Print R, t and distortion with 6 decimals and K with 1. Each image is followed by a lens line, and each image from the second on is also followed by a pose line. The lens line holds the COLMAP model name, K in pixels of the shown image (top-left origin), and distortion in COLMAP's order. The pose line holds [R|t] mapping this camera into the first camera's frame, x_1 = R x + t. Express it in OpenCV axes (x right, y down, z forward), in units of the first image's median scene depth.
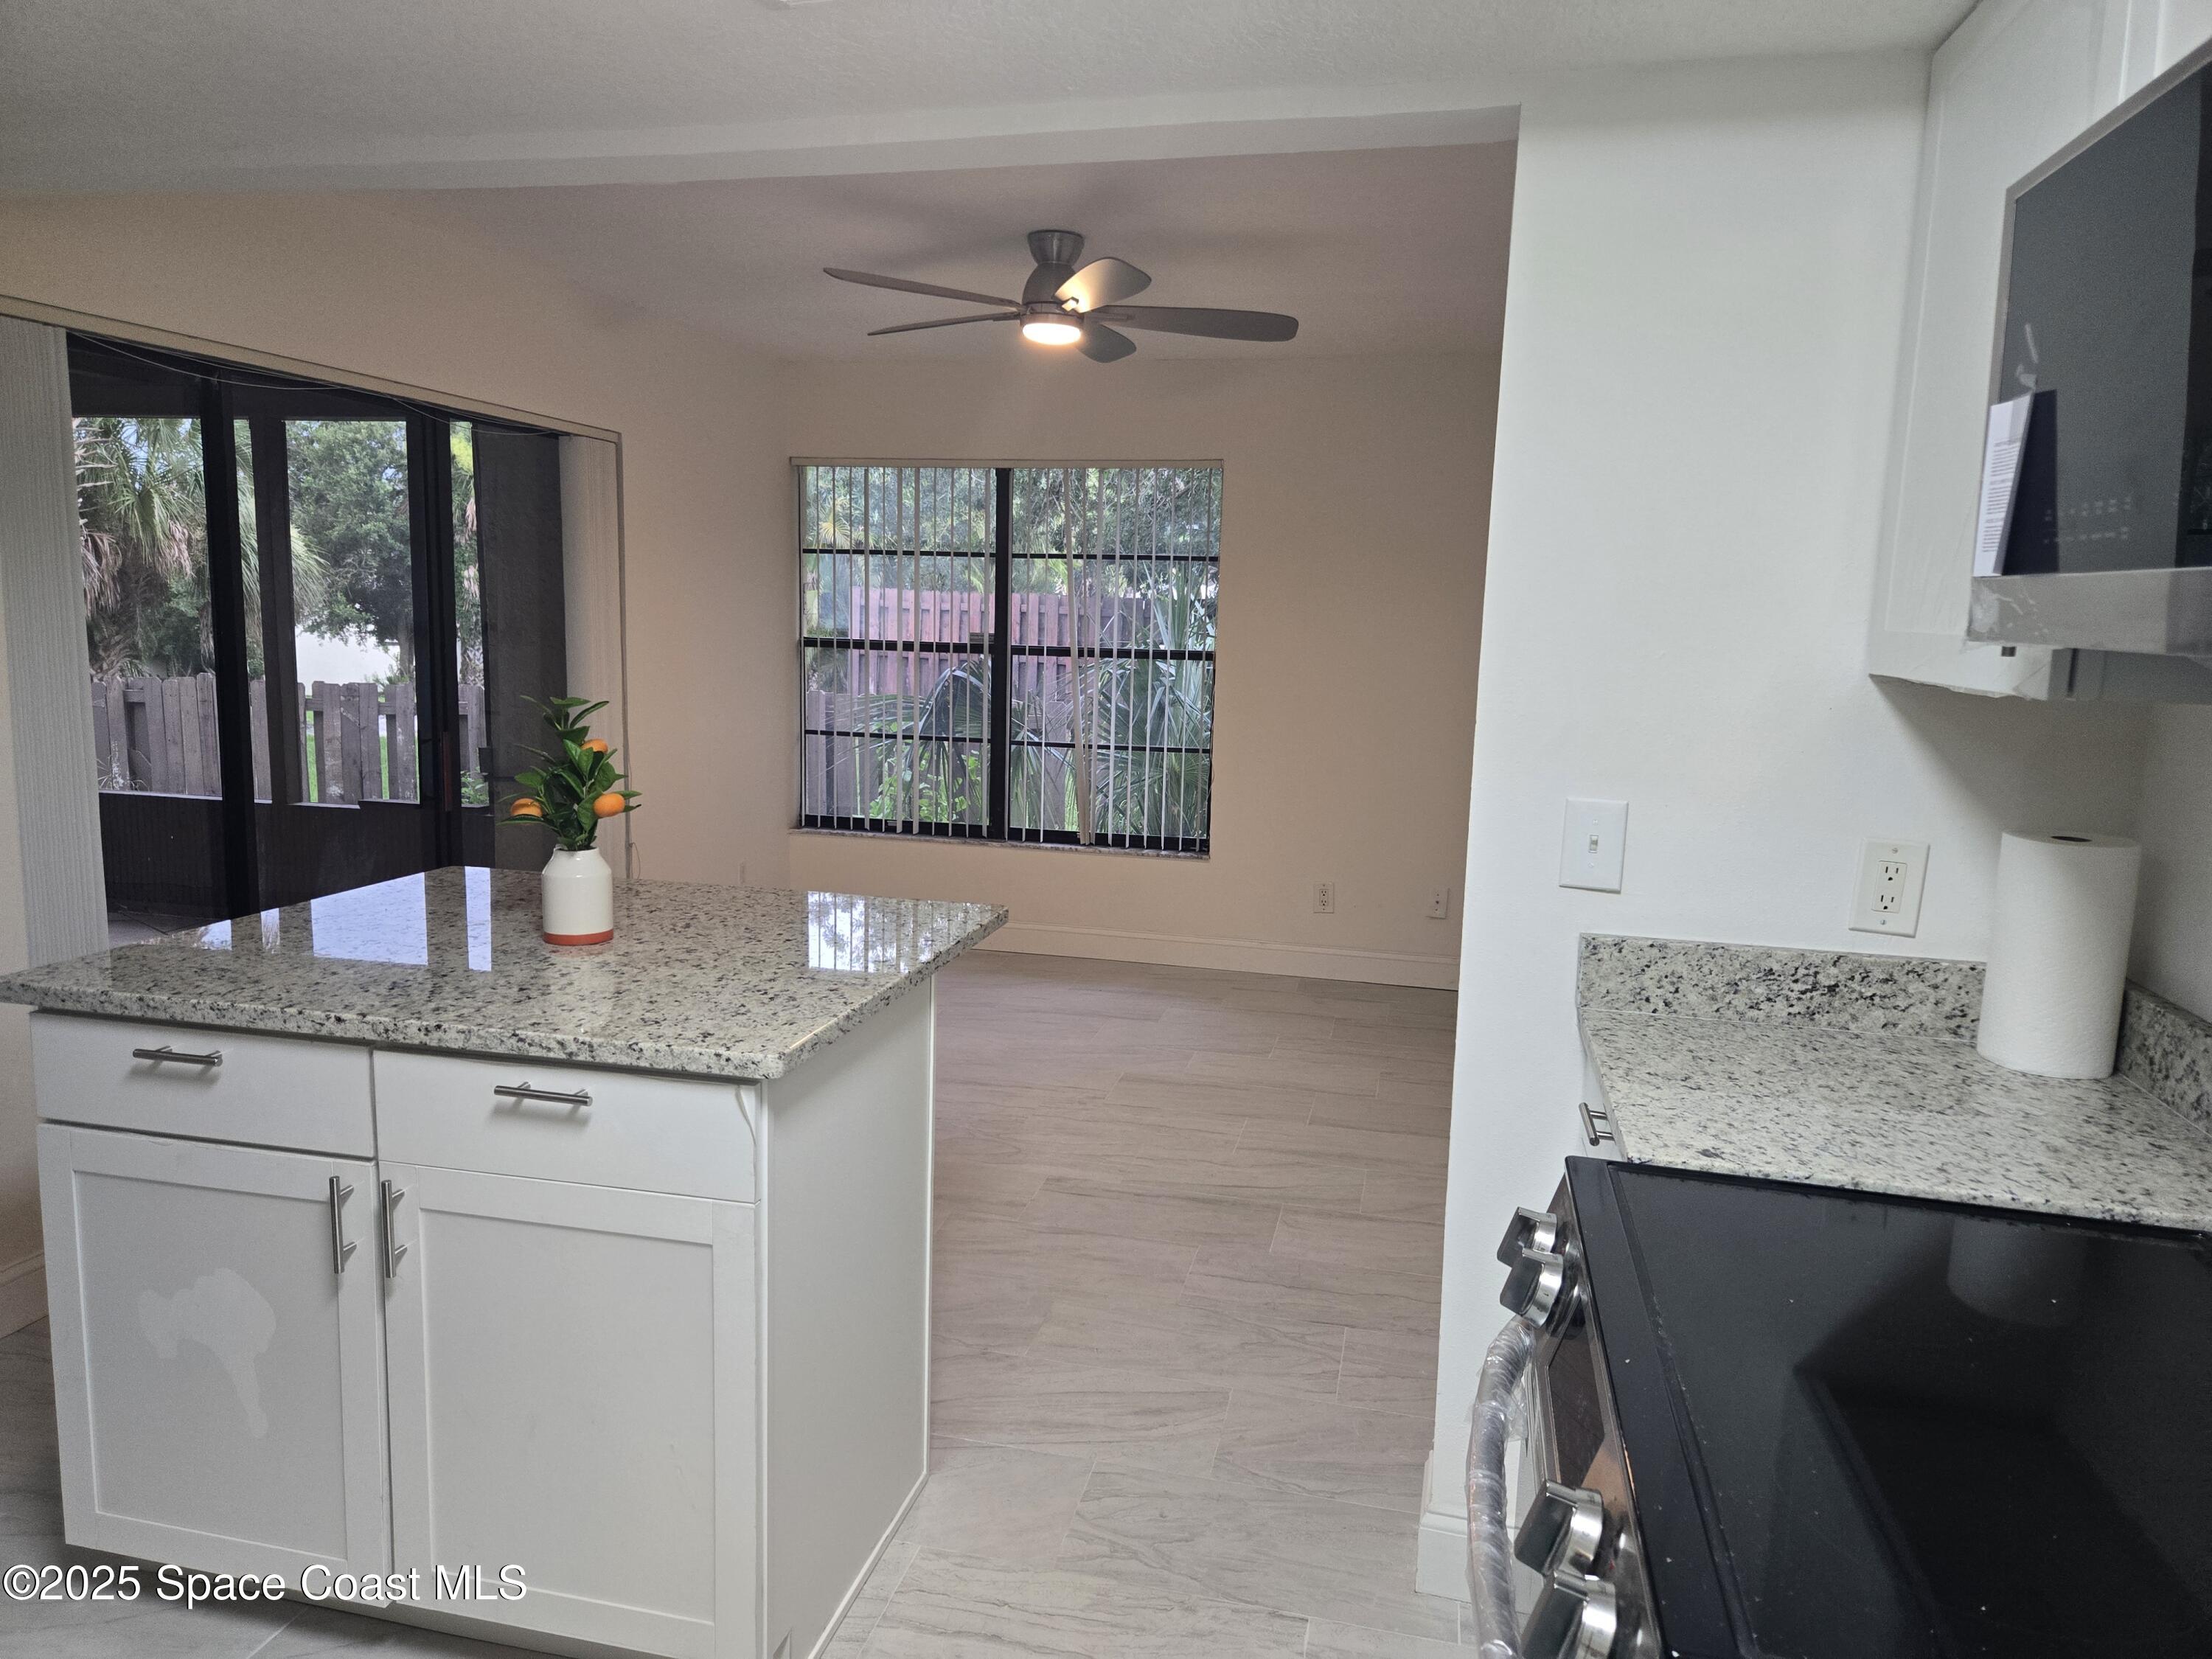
lens RADIAL K [[1475.4, 0, 1105.4], [0, 1475.4, 835.4], [0, 0, 1]] dist [0.067965, -0.050964]
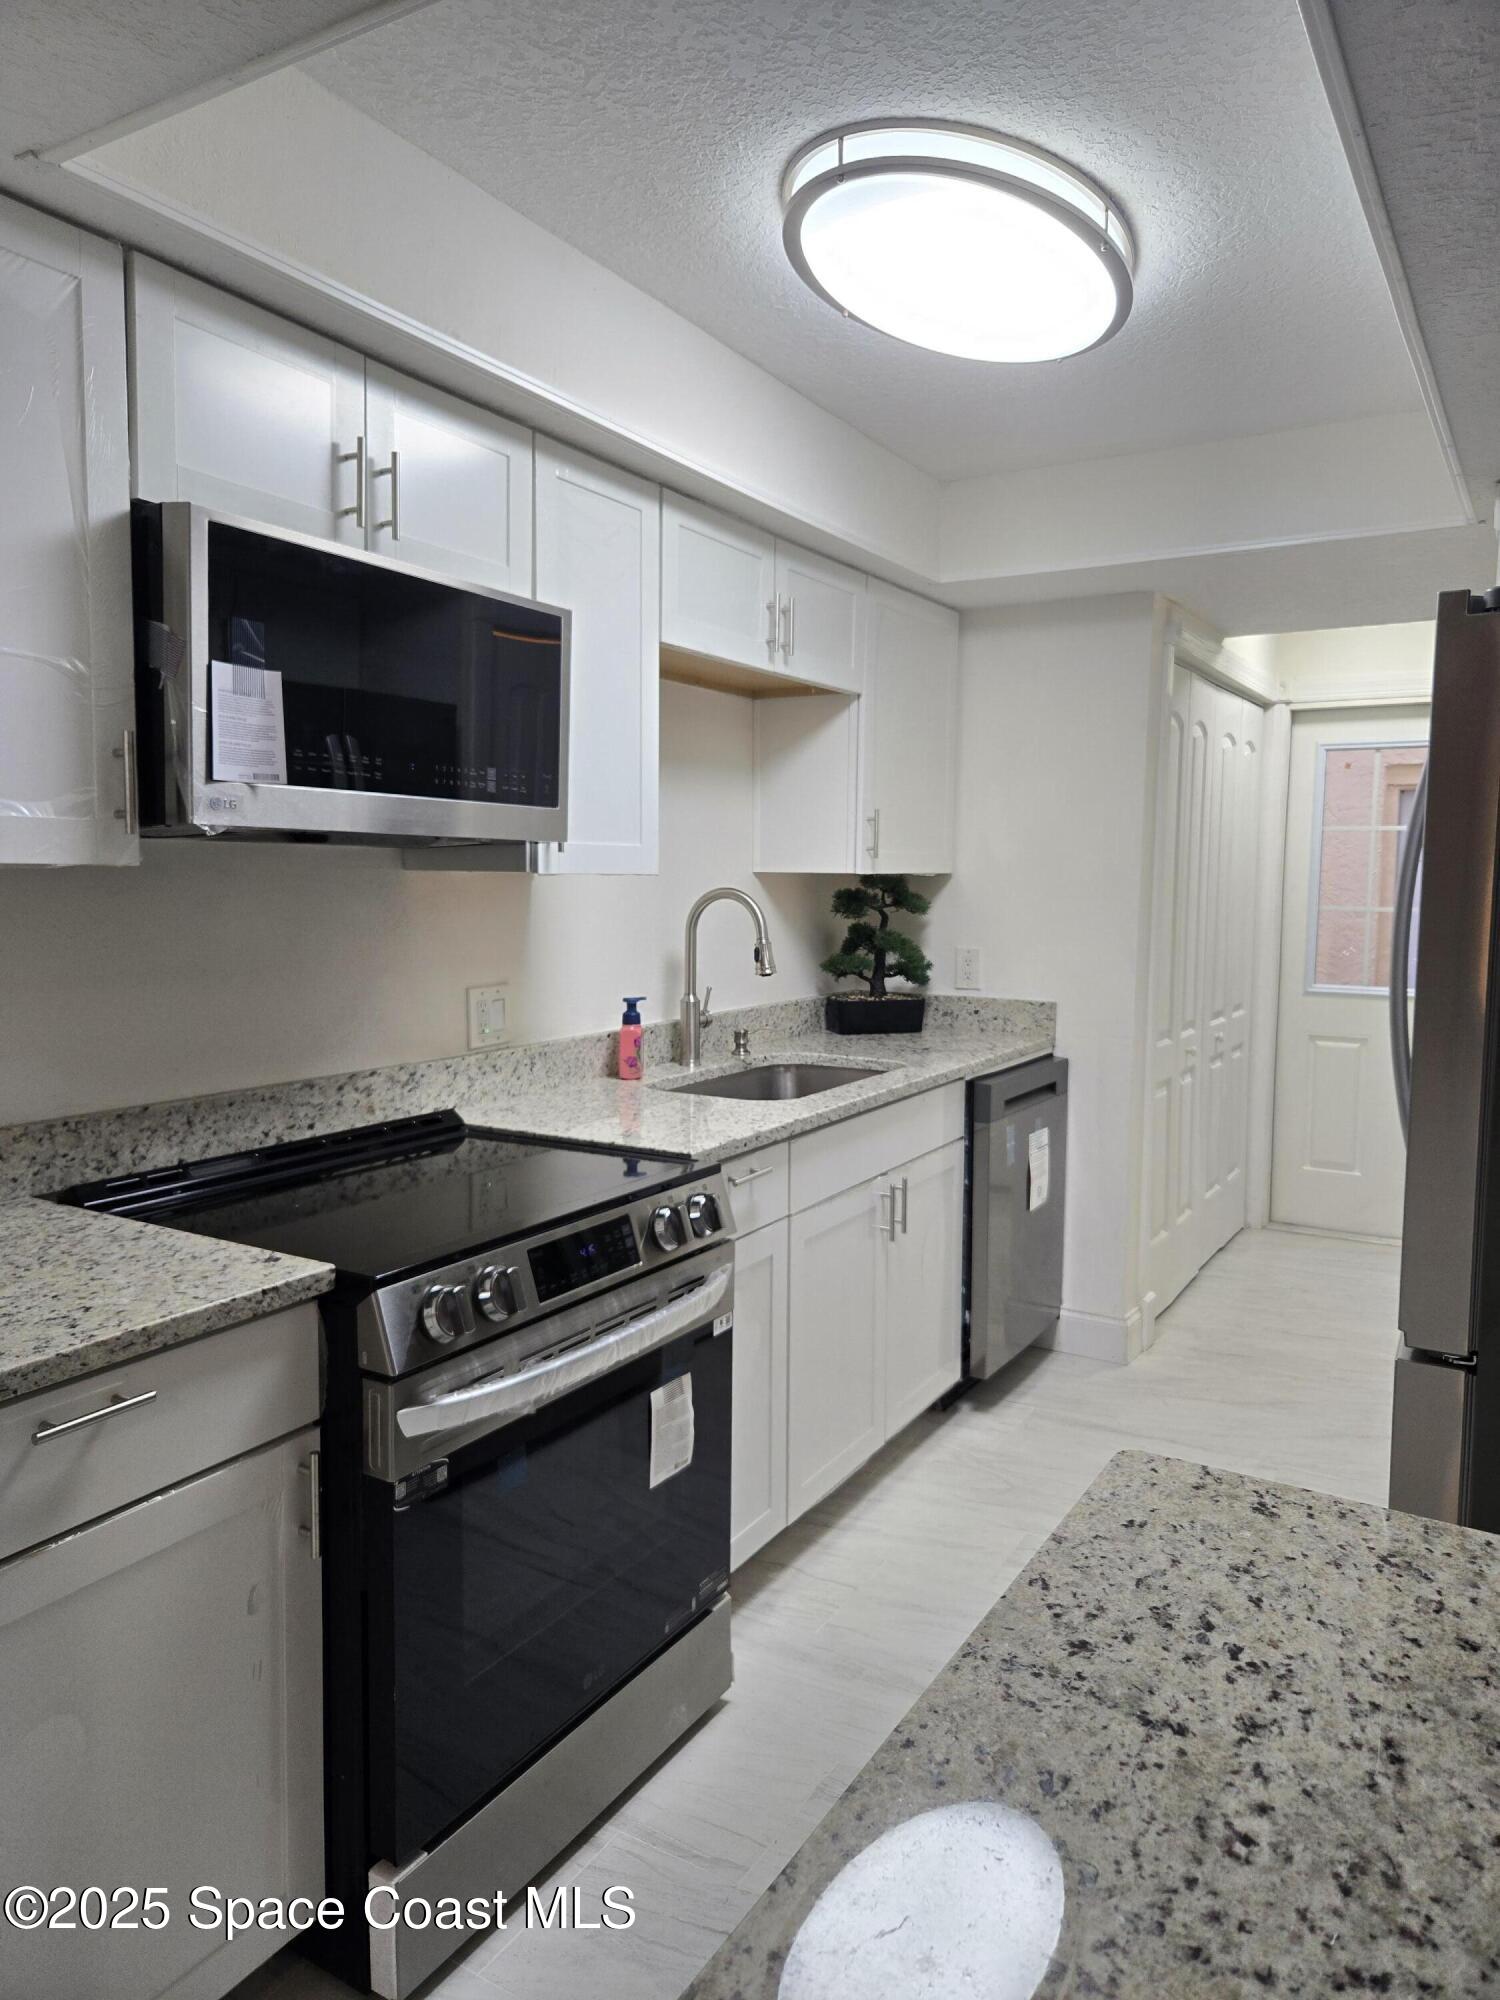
lens RADIAL K [[1334.0, 0, 781.4], [0, 1334.0, 968.1], [0, 0, 1]] dist [0.067965, -0.050964]
pose [[-0.954944, -0.055335, 0.291582, -0.223111], [0.012338, 0.974214, 0.225290, -0.198386], [-0.296529, 0.218737, -0.929637, 1.473479]]
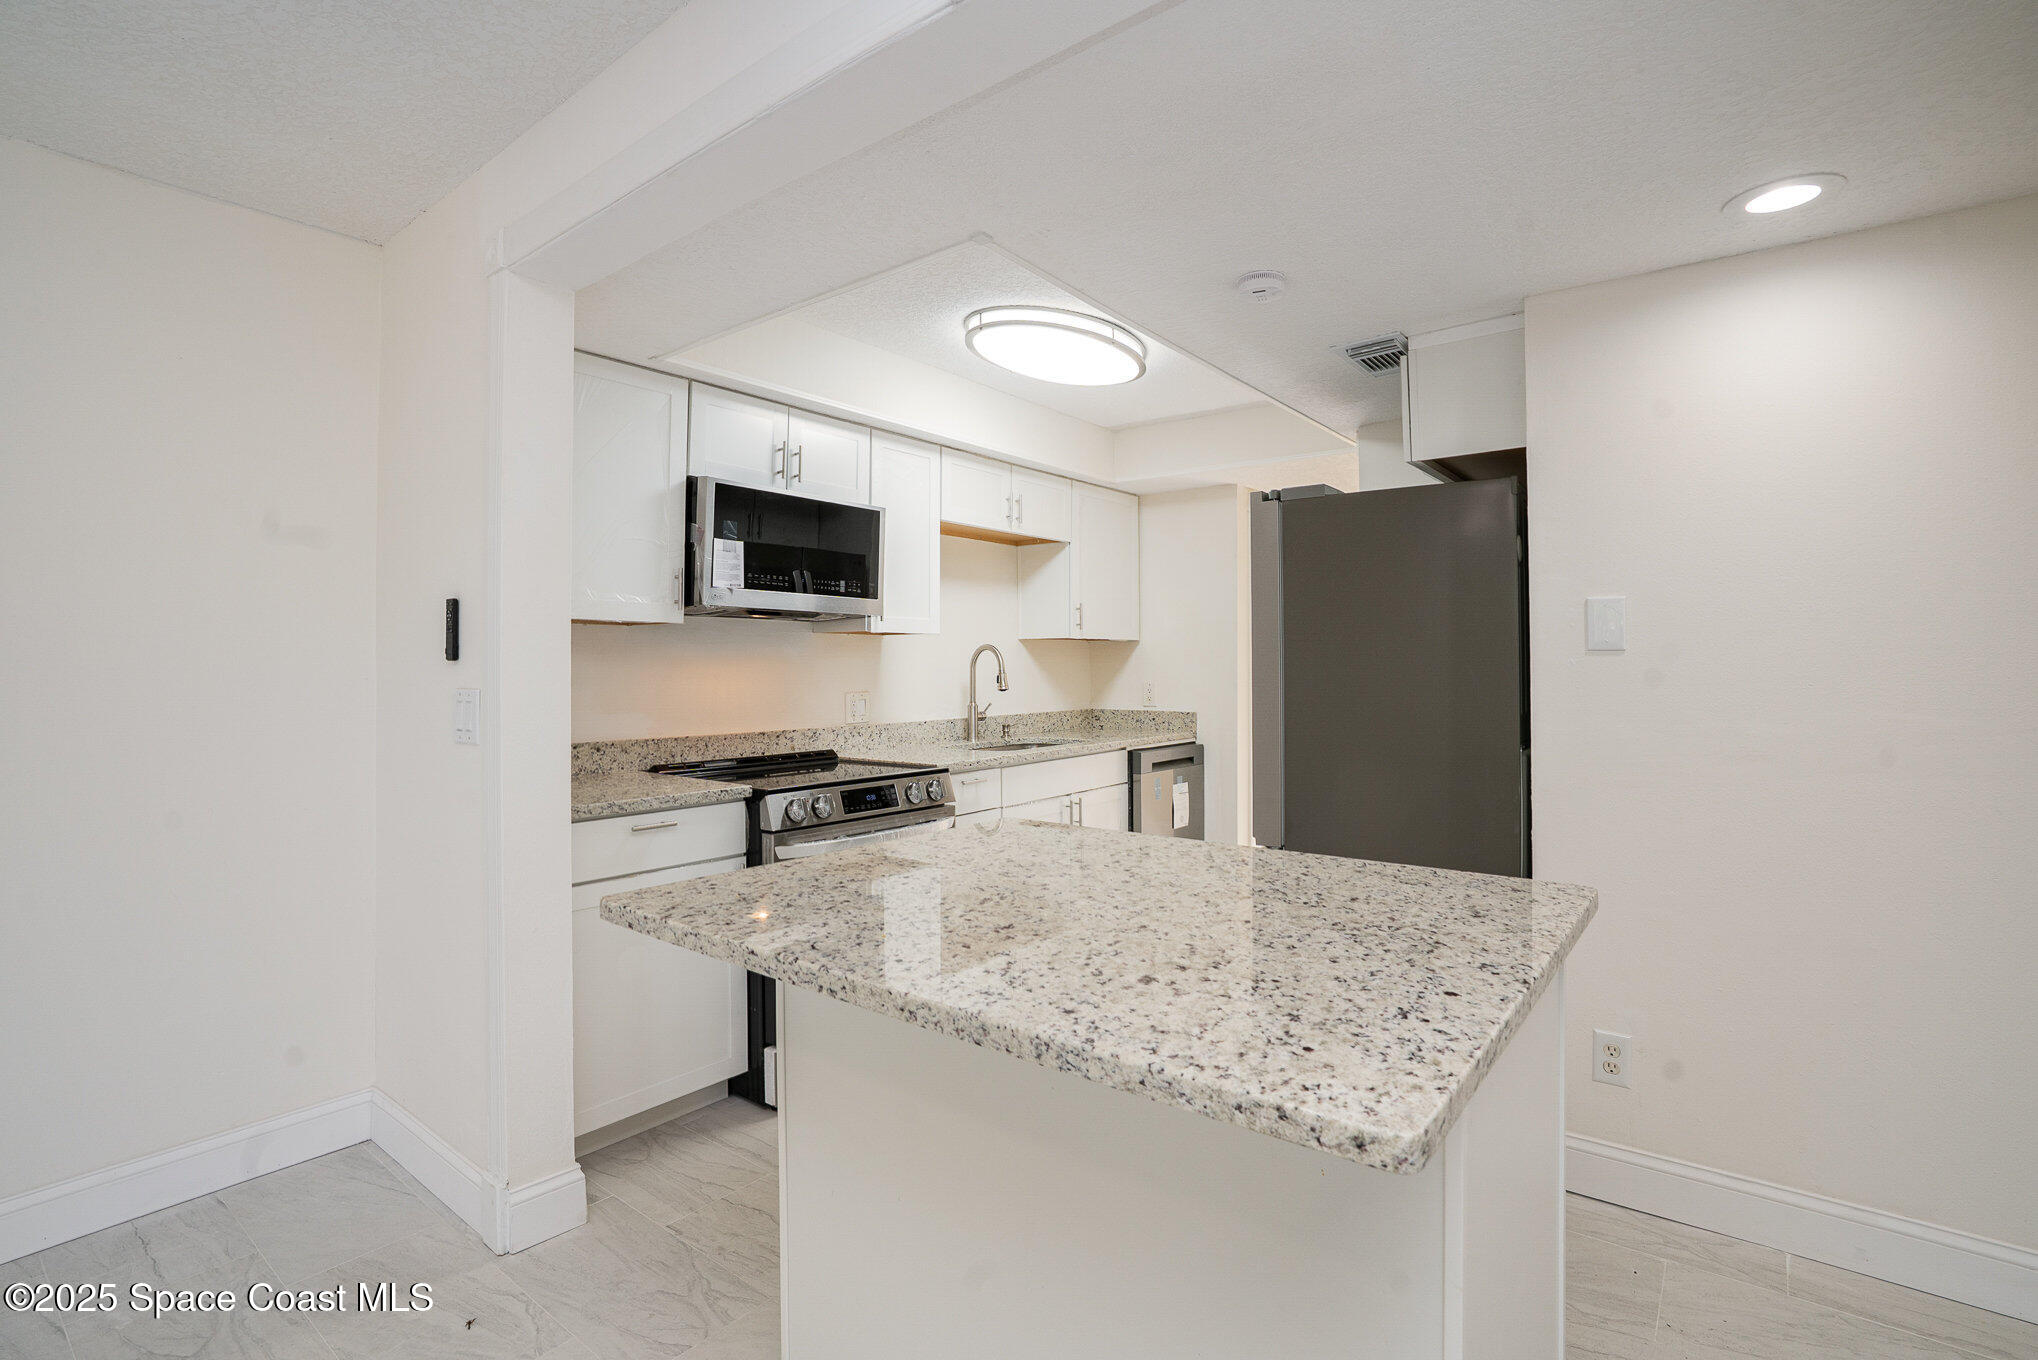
lens RADIAL K [[926.4, 0, 1046.7], [0, 926.4, 642.2], [0, 0, 1]] dist [-0.005686, 0.002187]
pose [[-0.915482, -0.007737, 0.402285, -0.684997], [0.045959, 0.991261, 0.123654, -0.193865], [-0.399726, 0.131691, -0.907125, 1.870049]]
